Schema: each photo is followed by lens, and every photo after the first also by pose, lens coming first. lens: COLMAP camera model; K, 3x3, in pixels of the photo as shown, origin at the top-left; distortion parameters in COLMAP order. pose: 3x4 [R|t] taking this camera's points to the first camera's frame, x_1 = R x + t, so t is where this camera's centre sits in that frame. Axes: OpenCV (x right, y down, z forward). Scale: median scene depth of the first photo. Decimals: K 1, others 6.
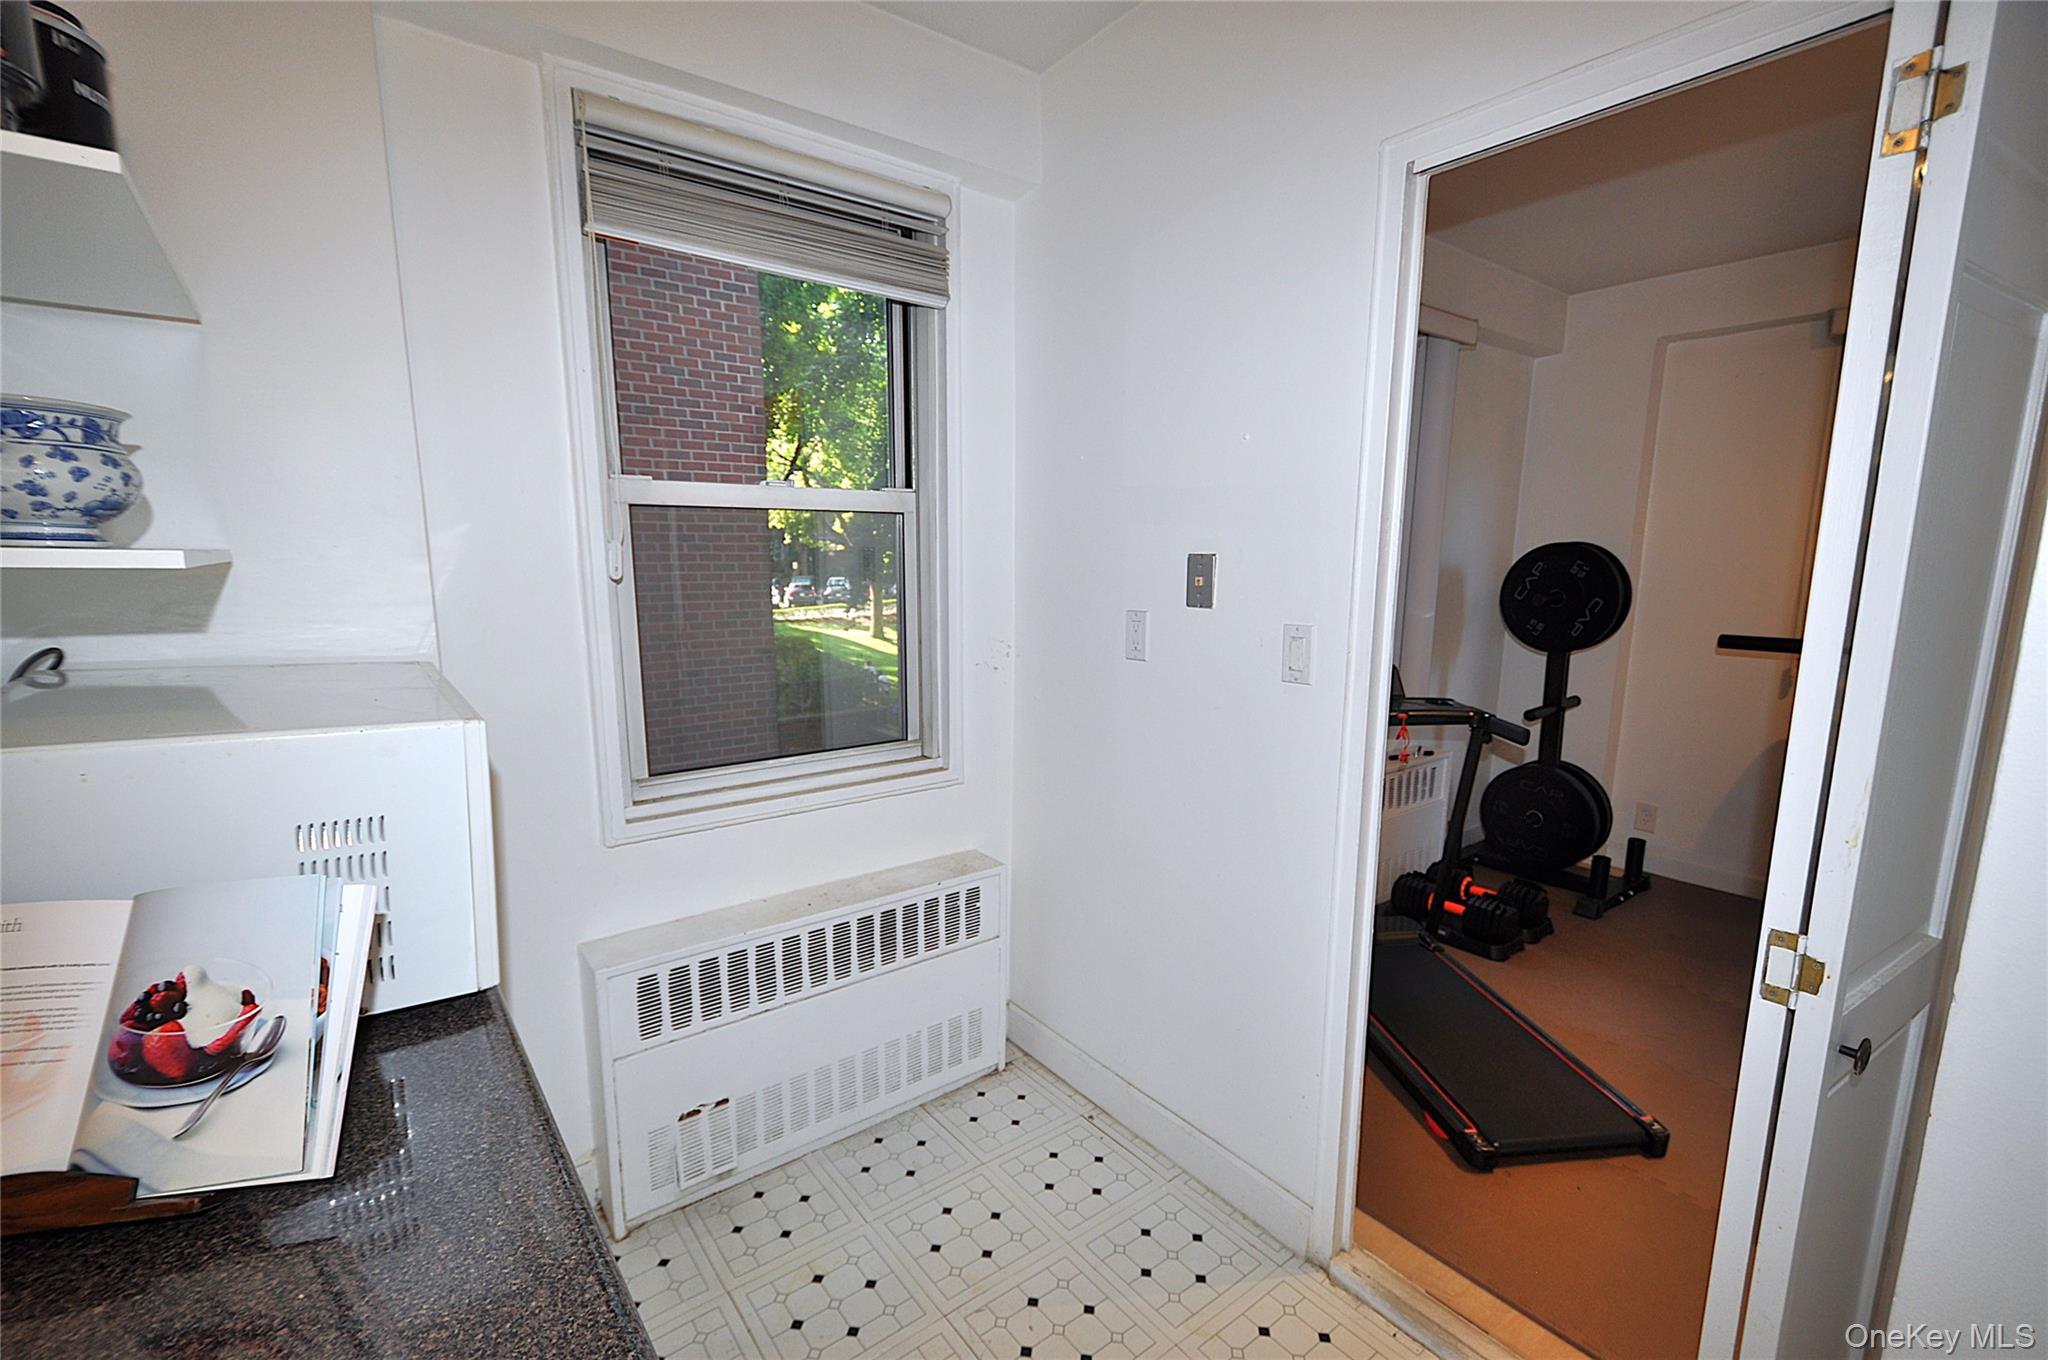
lens RADIAL K [[888.1, 0, 1015.6], [0, 888.1, 704.8], [0, 0, 1]] dist [0.002029, -0.004812]
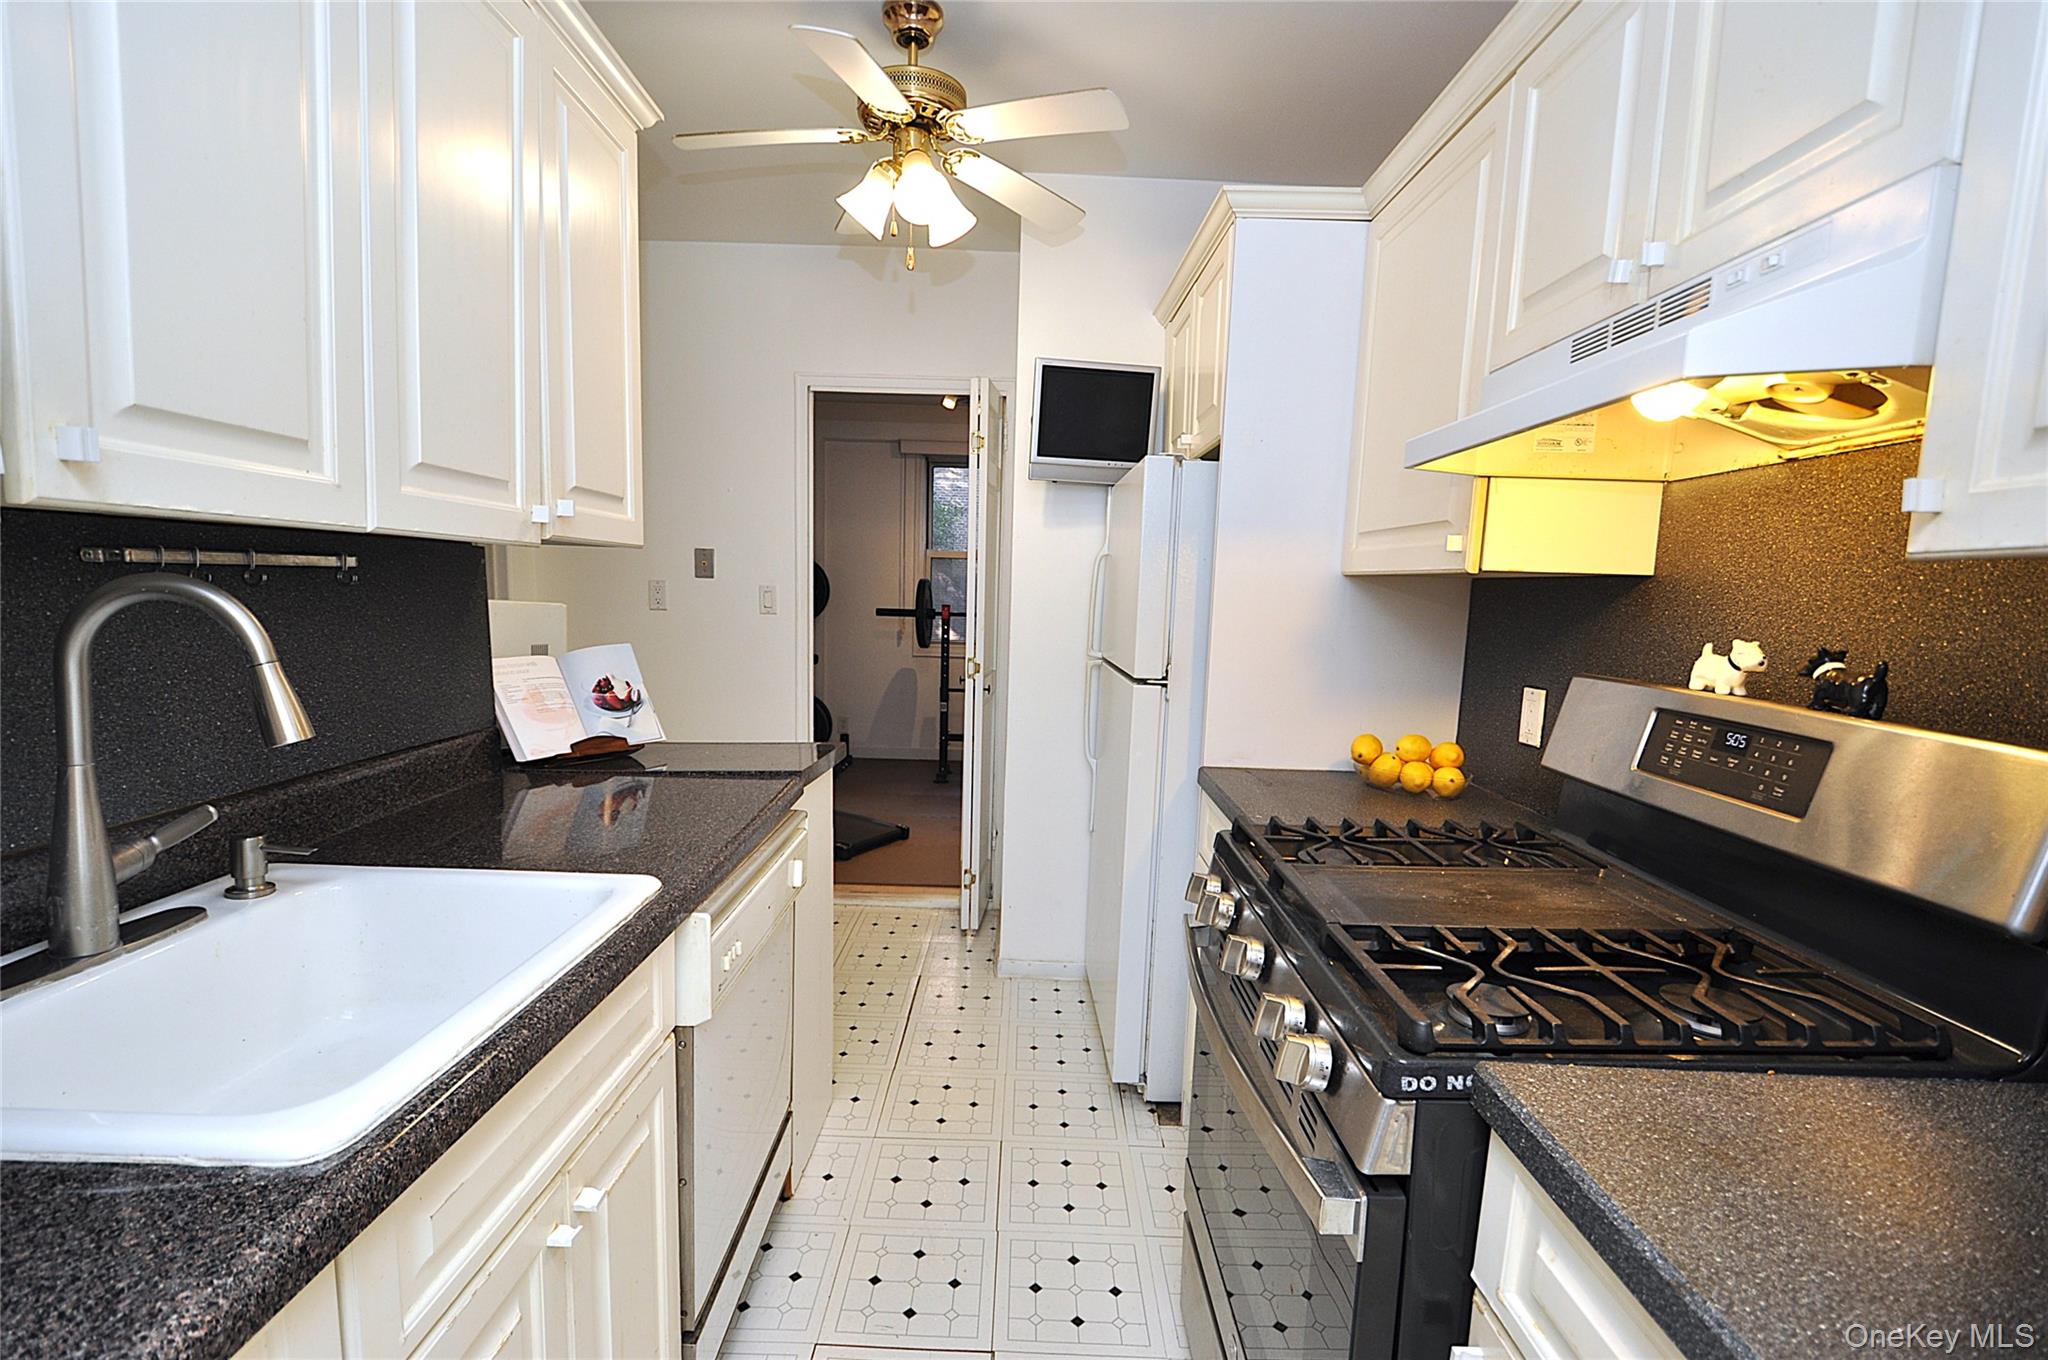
lens RADIAL K [[925.6, 0, 1021.3], [0, 925.6, 710.1], [0, 0, 1]] dist [0.000967, -0.006922]
pose [[0.610087, -0.088342, 0.787394, -1.570070], [0.105792, 0.993949, 0.029547, 0.297944], [-0.785240, 0.065273, 0.615741, -1.156986]]
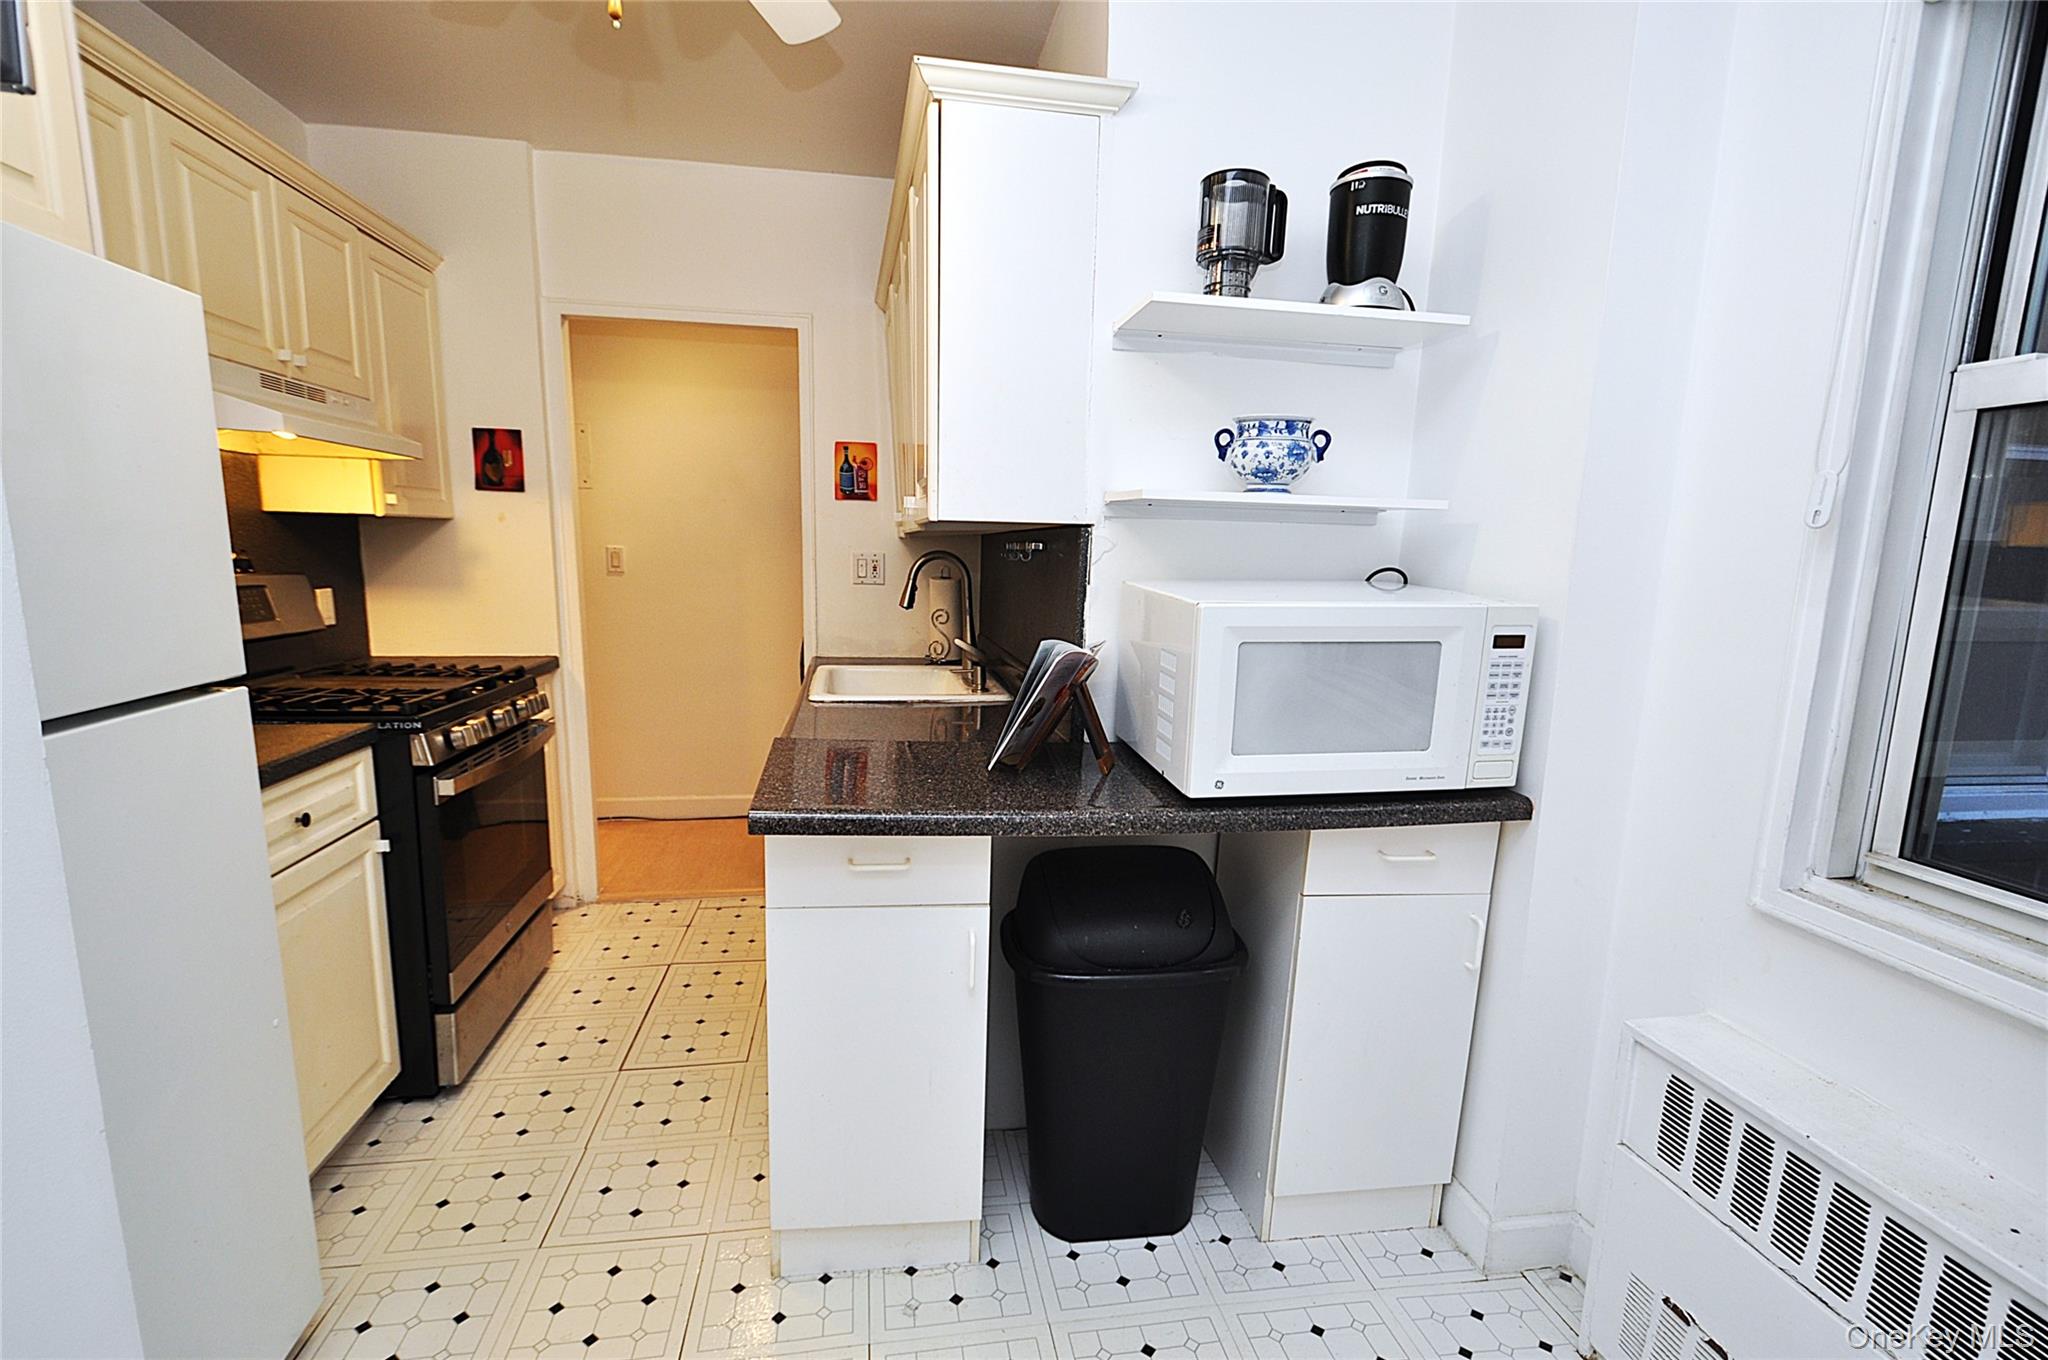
lens RADIAL K [[932.3, 0, 1016.5], [0, 932.3, 708.6], [0, 0, 1]] dist [0.003222, -0.000410]
pose [[-0.467687, 0.136255, -0.873329, 0.764264], [-0.176741, 0.953677, 0.243440, -0.120350], [0.866044, 0.268206, -0.421940, 1.282319]]
